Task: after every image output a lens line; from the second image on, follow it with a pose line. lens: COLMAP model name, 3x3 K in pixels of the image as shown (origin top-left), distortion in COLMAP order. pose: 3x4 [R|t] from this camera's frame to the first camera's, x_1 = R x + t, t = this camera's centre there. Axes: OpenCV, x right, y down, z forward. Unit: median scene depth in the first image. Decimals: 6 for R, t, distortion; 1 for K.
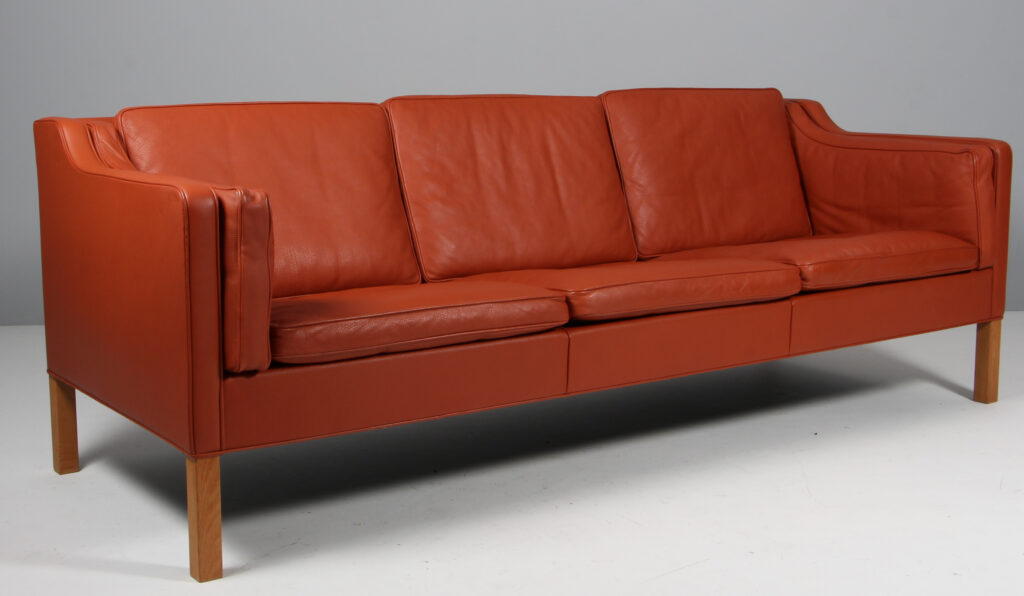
lens RADIAL K [[1372.2, 0, 474.2], [0, 1372.2, 256.6], [0, 0, 1]] dist [-0.032454, 0.049508]
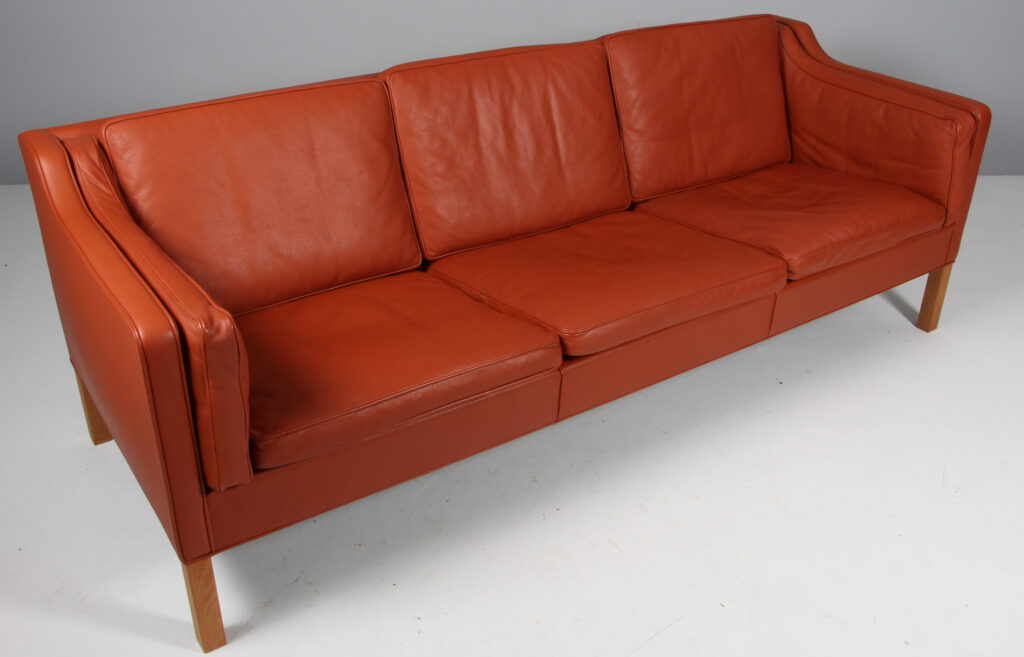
lens RADIAL K [[990.2, 0, 500.6], [0, 990.2, 324.4], [0, 0, 1]] dist [-0.154270, 0.159397]
pose [[0.999849, 0.014604, 0.009403, 0.013264], [-0.017007, 0.933145, 0.359098, -0.188056], [-0.003530, -0.359204, 0.933253, 0.264566]]
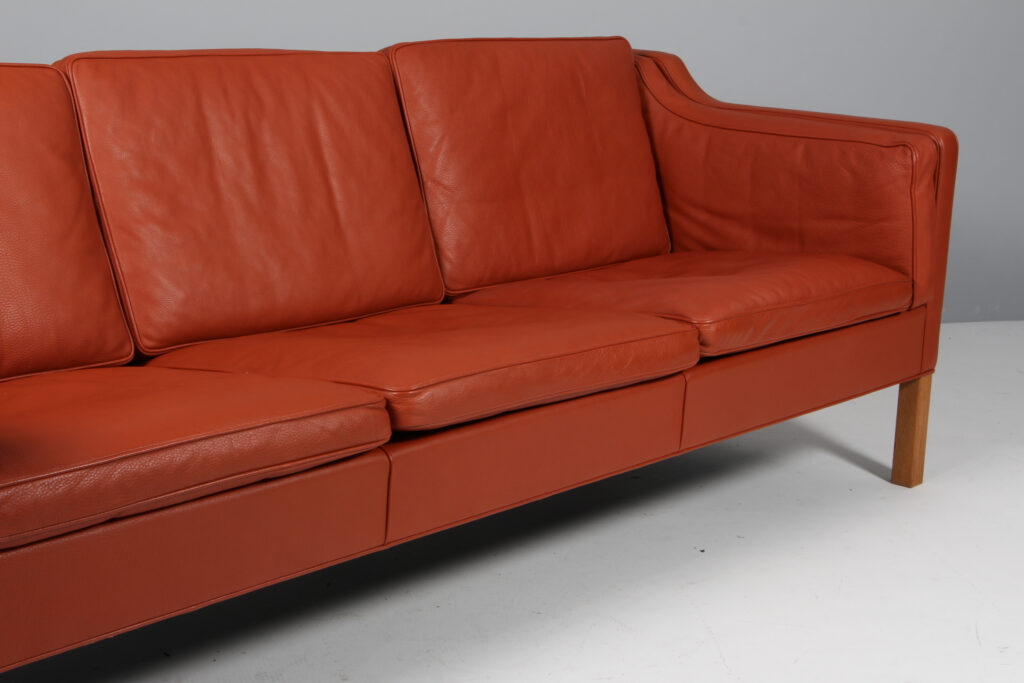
lens RADIAL K [[1747.0, 0, 514.9], [0, 1747.0, 361.7], [0, 0, 1]] dist [0.142610, 0.165733]
pose [[0.971999, -0.018427, 0.234260, -0.053433], [-0.006808, 0.994294, 0.106458, -0.061024], [-0.234885, -0.105072, 0.966327, 0.148305]]
